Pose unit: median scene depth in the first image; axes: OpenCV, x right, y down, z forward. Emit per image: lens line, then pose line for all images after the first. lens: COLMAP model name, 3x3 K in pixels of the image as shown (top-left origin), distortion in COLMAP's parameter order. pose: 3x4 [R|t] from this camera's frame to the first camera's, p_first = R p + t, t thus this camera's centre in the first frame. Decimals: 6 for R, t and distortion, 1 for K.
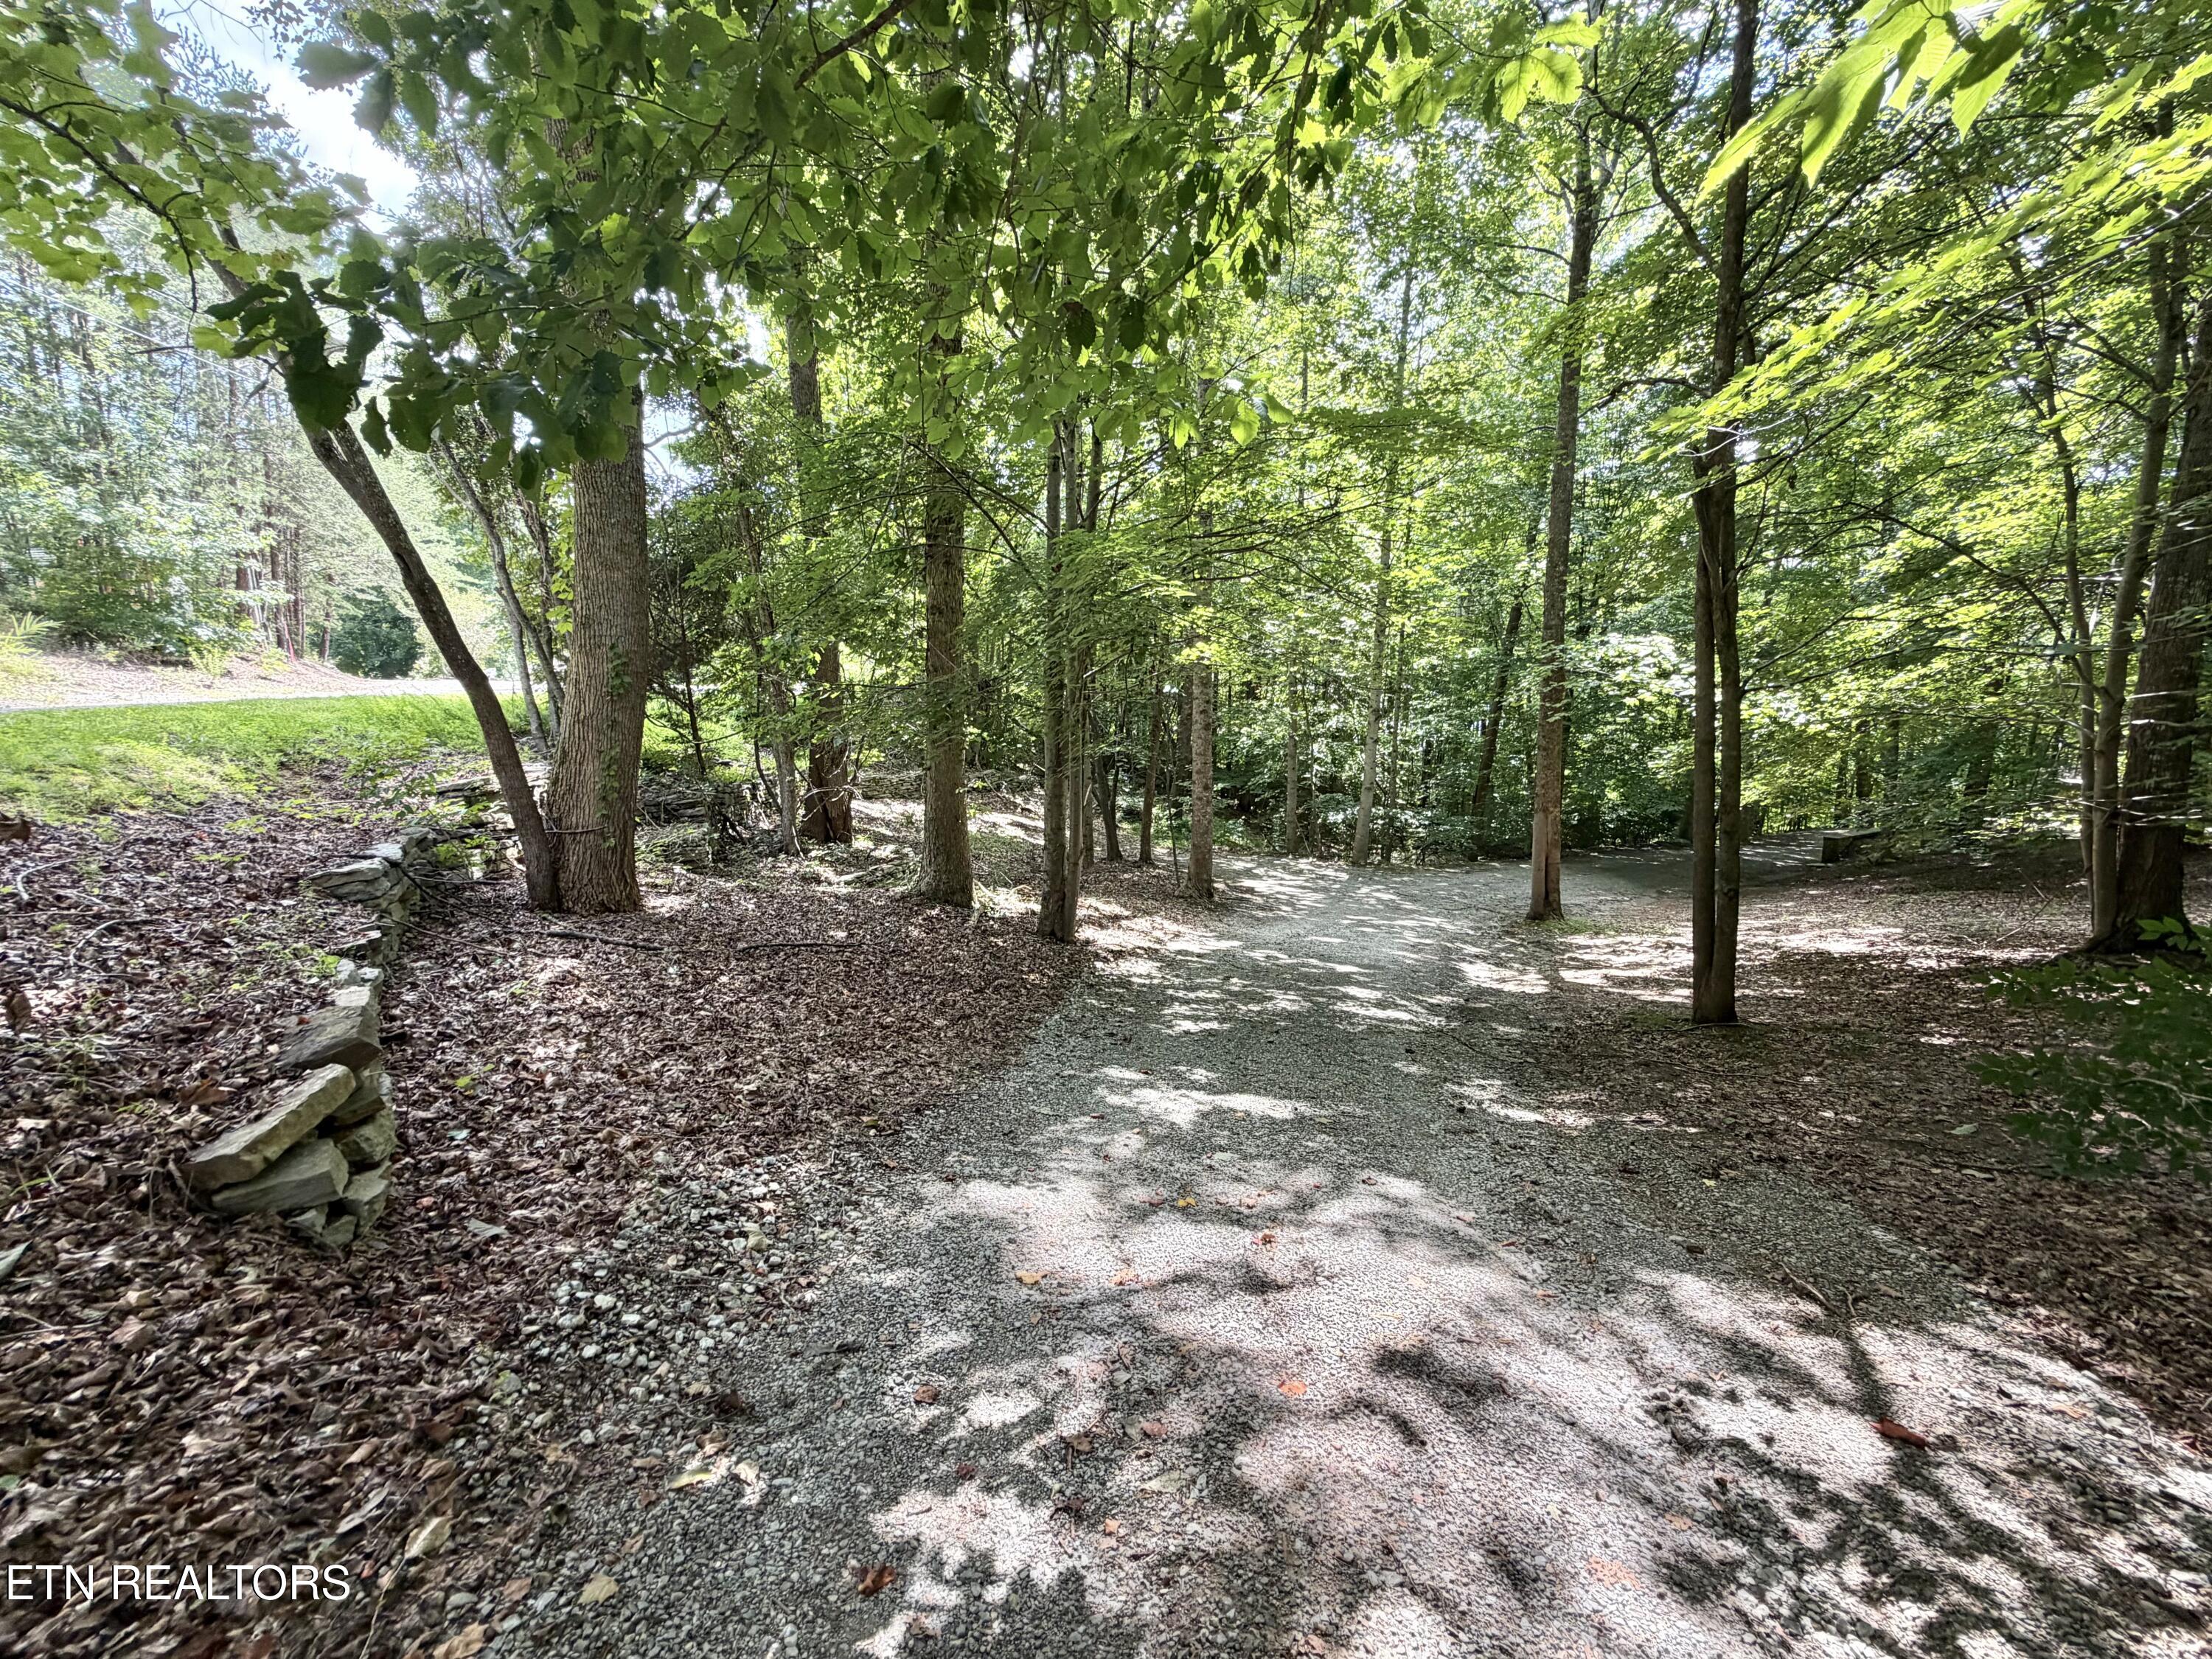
lens RADIAL K [[872.6, 0, 1113.7], [0, 872.6, 831.2], [0, 0, 1]] dist [-0.000097, -0.000021]
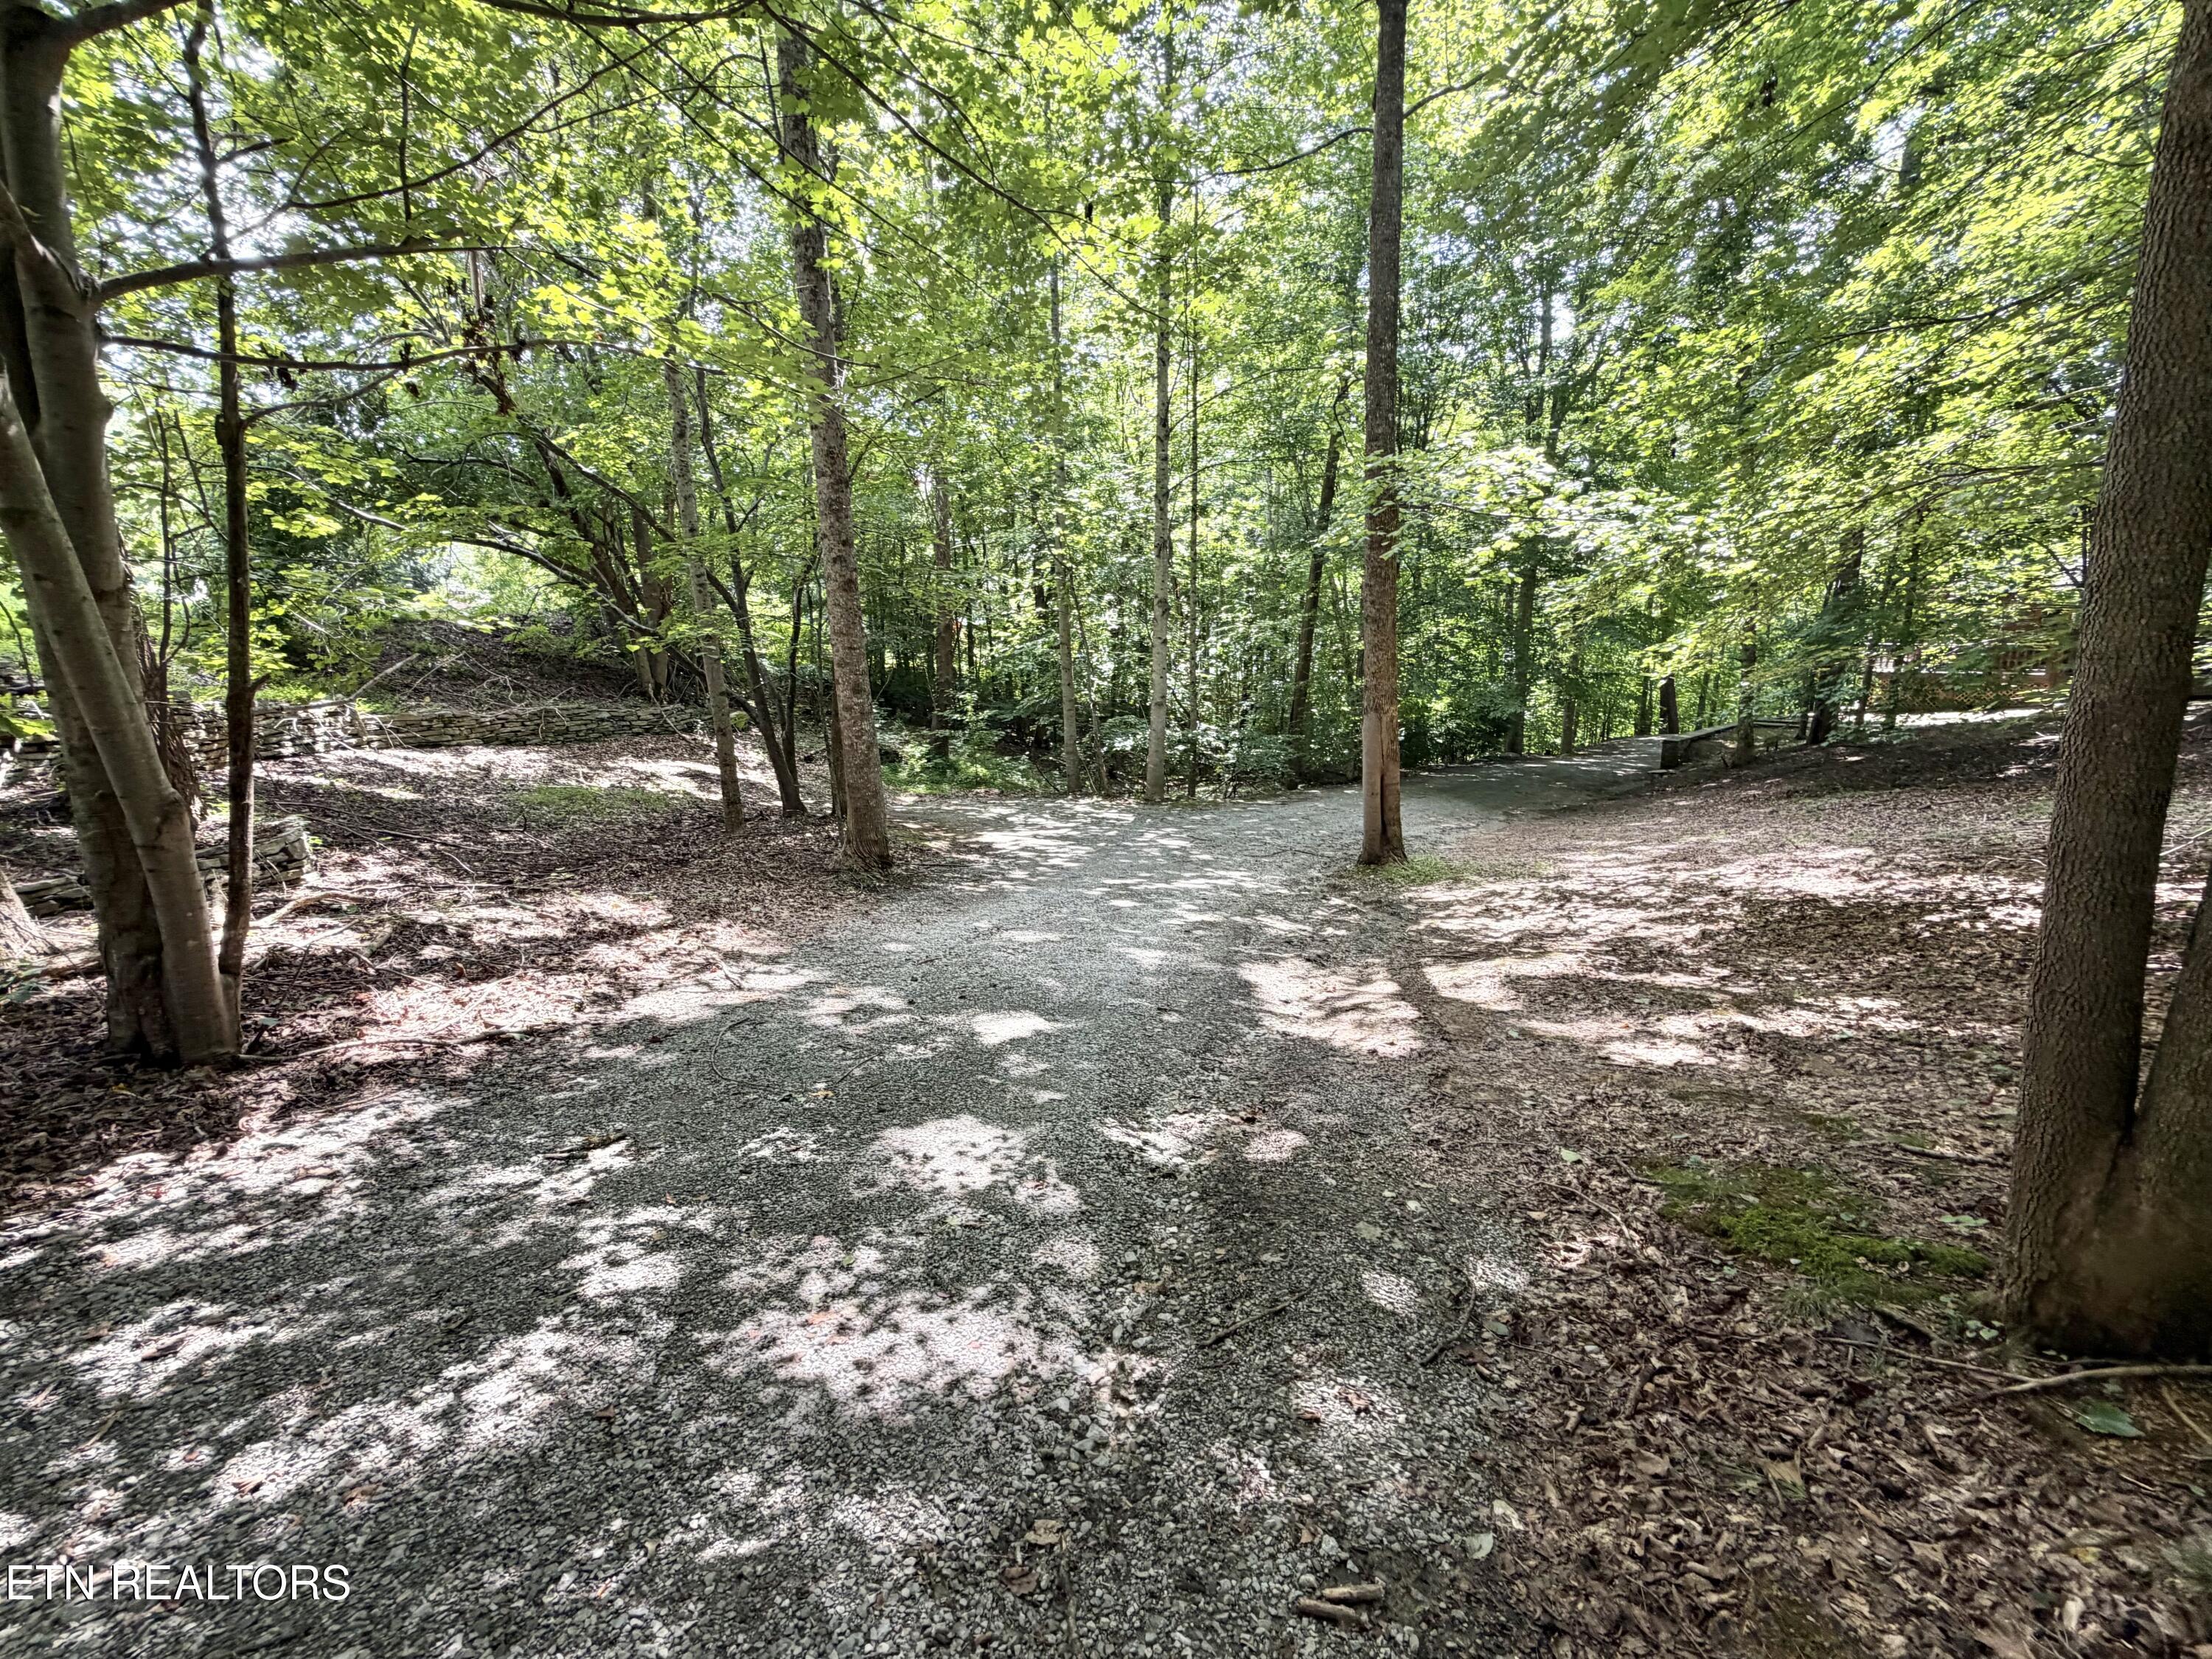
lens RADIAL K [[889.0, 0, 1100.9], [0, 889.0, 825.1], [0, 0, 1]] dist [0.000823, 0.000074]
pose [[0.983717, -0.063370, 0.168184, 0.107931], [0.054413, 0.996870, 0.057345, 0.011594], [-0.171291, -0.047260, 0.984086, 0.238356]]
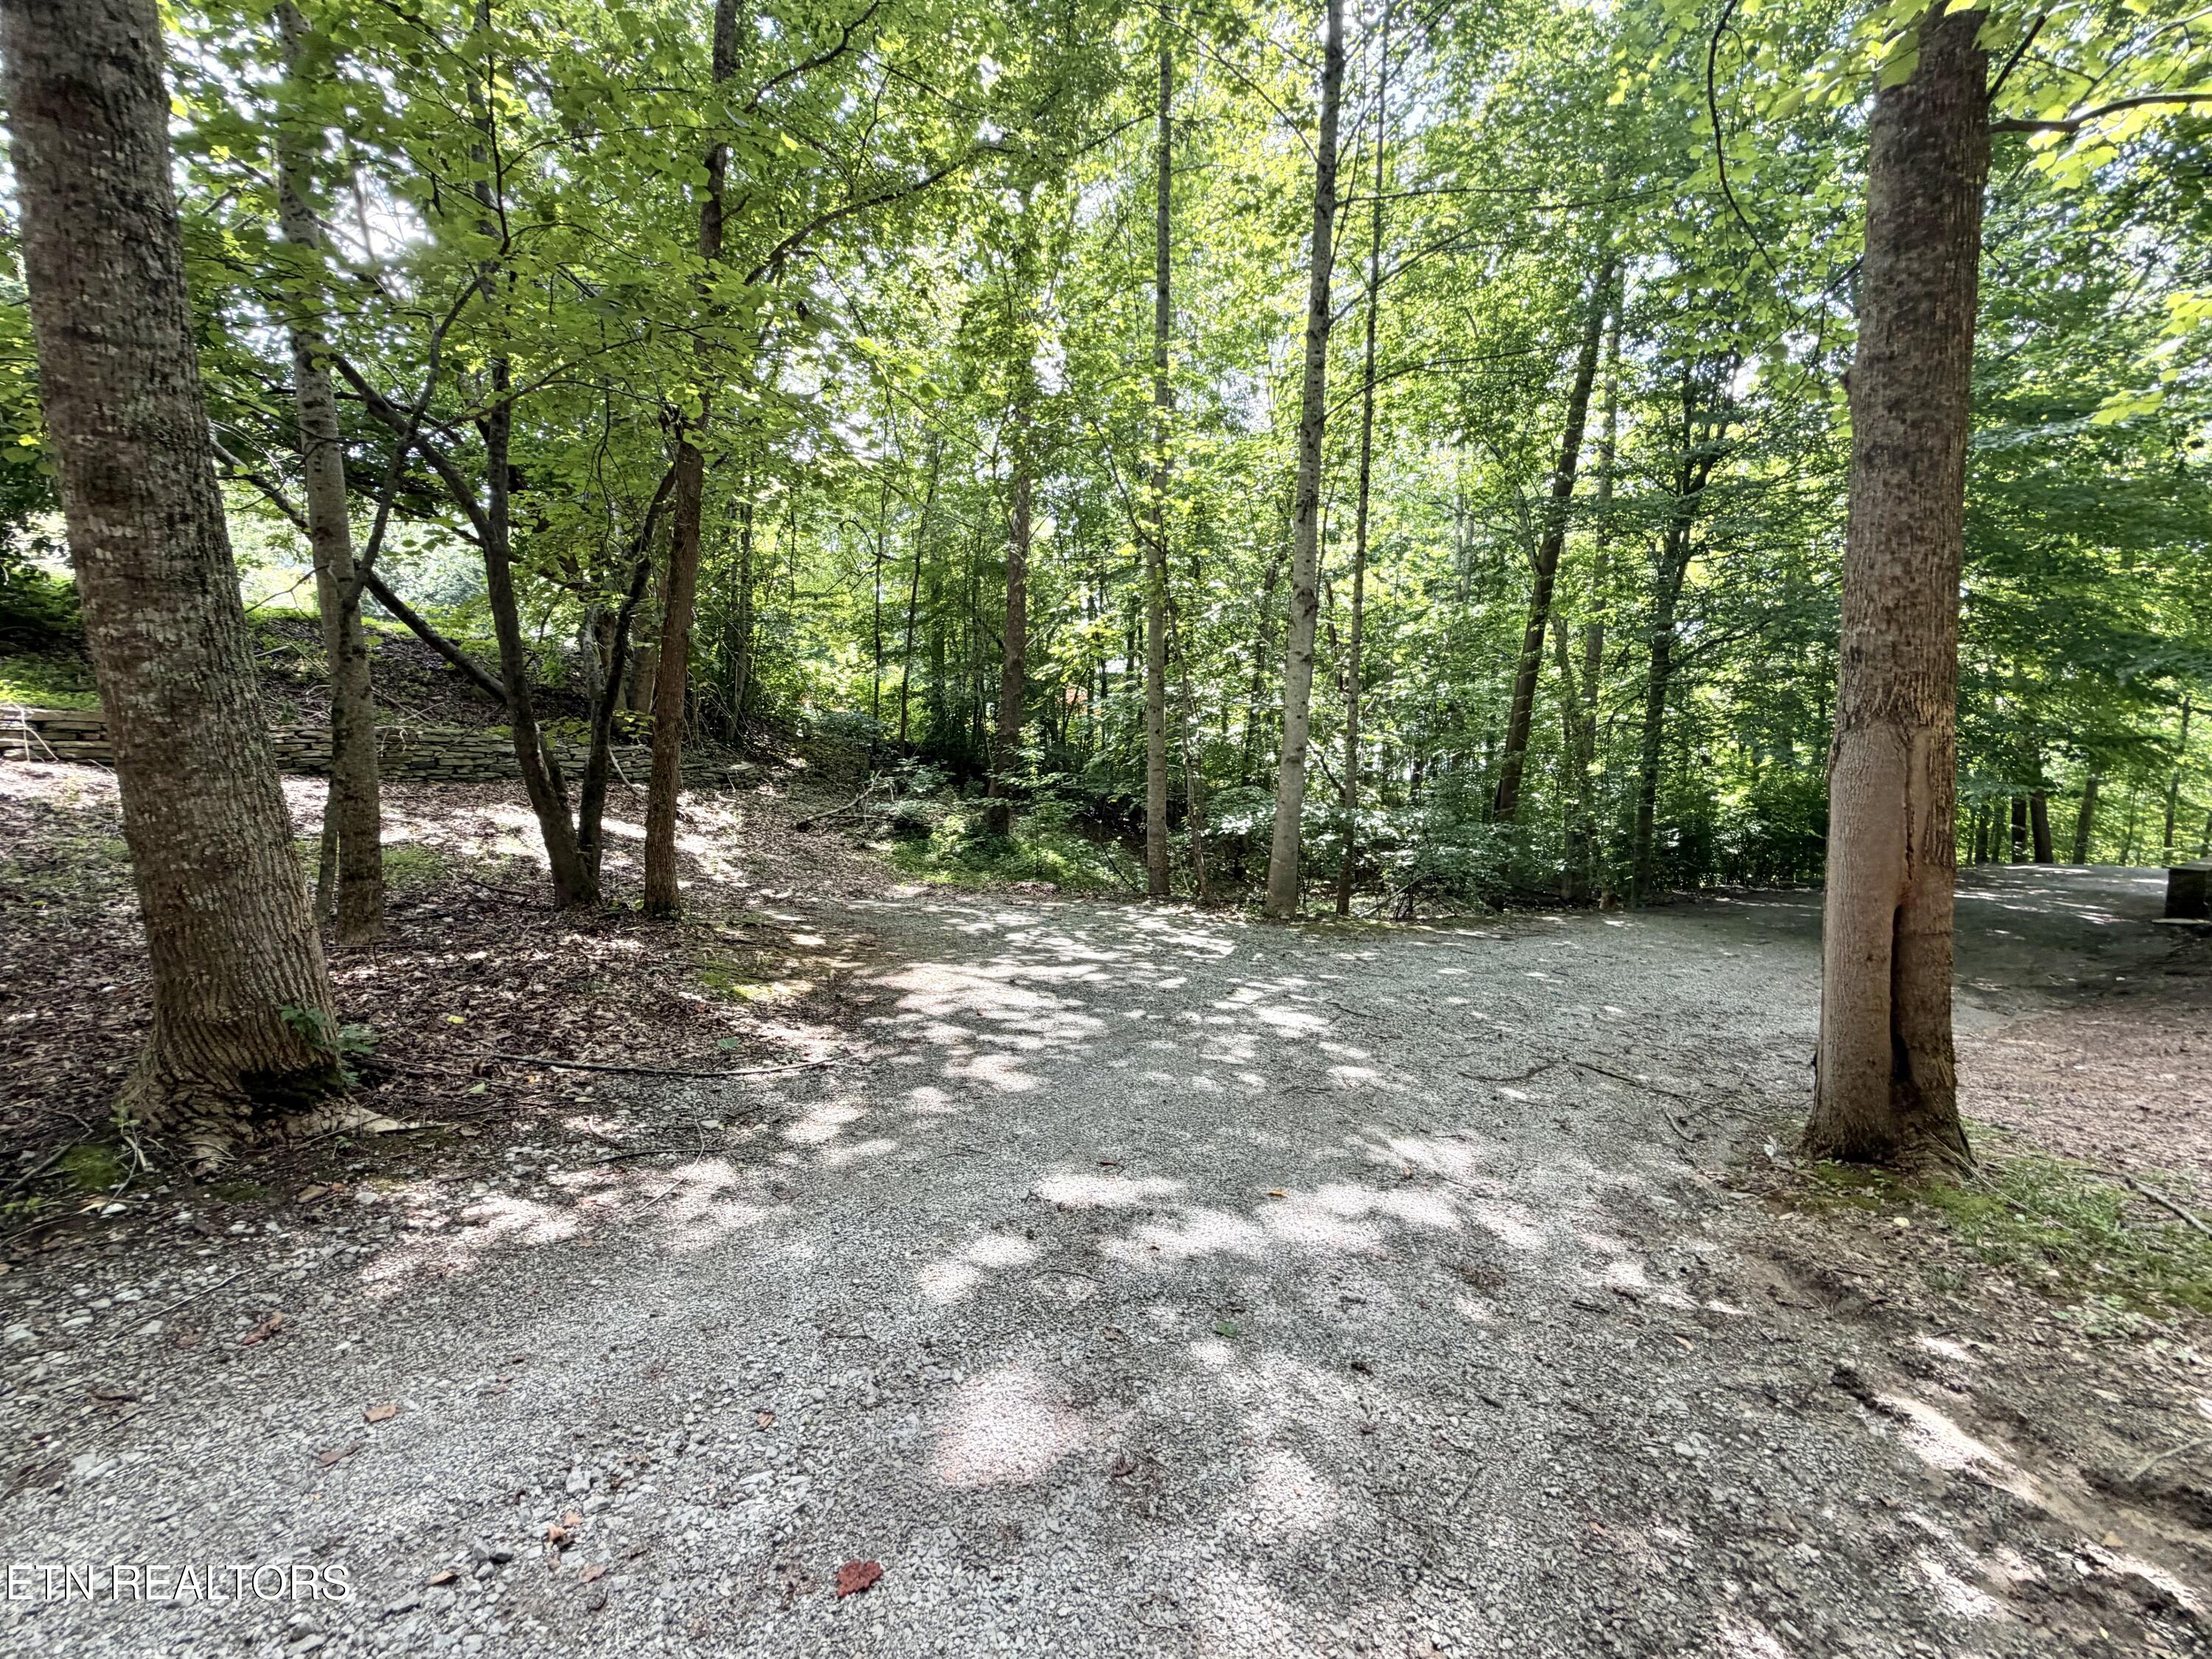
lens RADIAL K [[889.0, 0, 1100.9], [0, 889.0, 825.1], [0, 0, 1]] dist [0.000823, 0.000074]
pose [[0.999985, 0.003597, 0.004015, 0.200216], [-0.003366, 0.998415, -0.056172, 0.015621], [-0.004211, 0.056158, 0.998413, 0.559096]]
